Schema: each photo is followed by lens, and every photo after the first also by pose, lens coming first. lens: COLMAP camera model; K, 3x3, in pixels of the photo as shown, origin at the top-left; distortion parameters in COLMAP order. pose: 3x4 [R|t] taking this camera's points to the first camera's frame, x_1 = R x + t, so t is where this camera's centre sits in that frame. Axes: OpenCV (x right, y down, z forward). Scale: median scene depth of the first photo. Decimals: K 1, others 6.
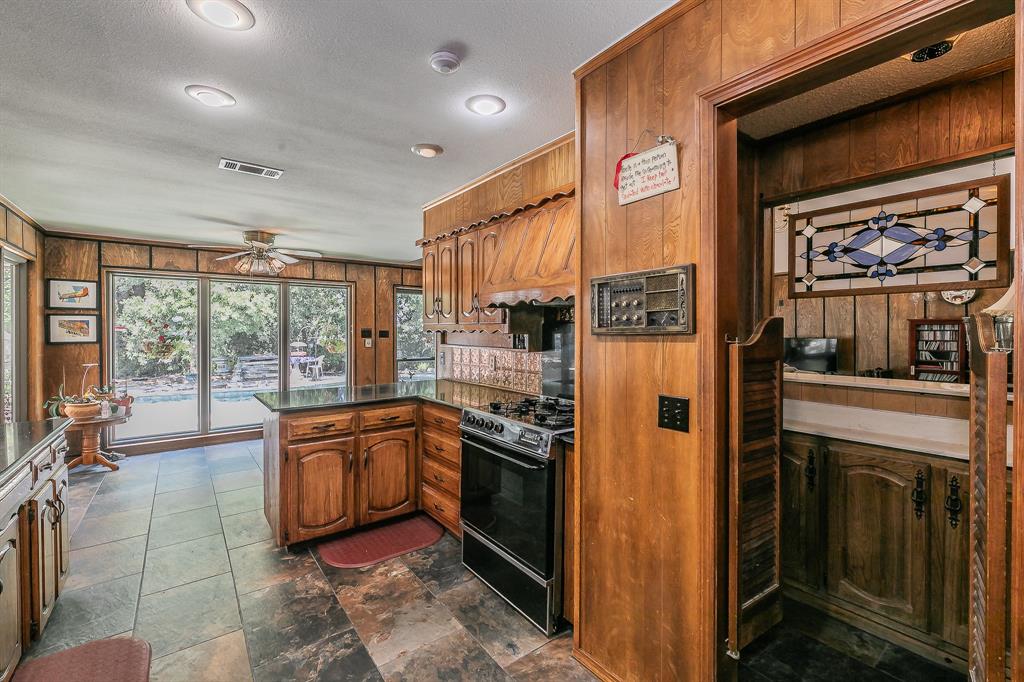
lens RADIAL K [[441.9, 0, 523.0], [0, 441.9, 331.2], [0, 0, 1]] dist [-0.000952, -0.000795]
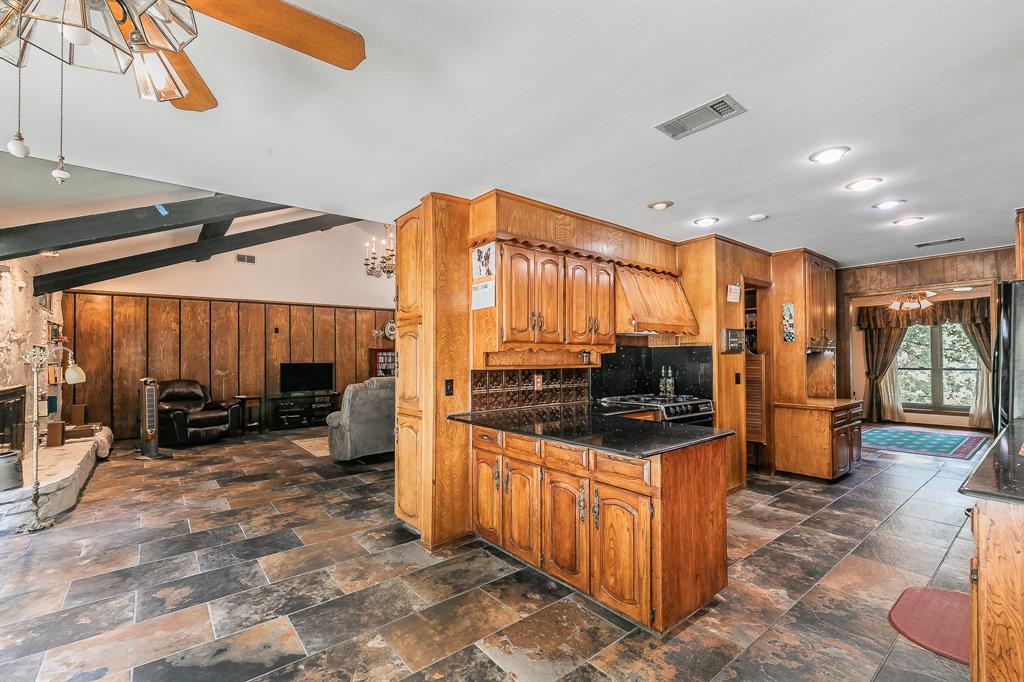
lens RADIAL K [[441.9, 0, 496.1], [0, 441.9, 352.1], [0, 0, 1]] dist [-0.000952, -0.000795]
pose [[0.001286, 0.013156, 0.999913, -0.843953], [0.006679, 0.999891, -0.013165, 0.011815], [-0.999977, 0.006696, 0.001198, 0.848473]]
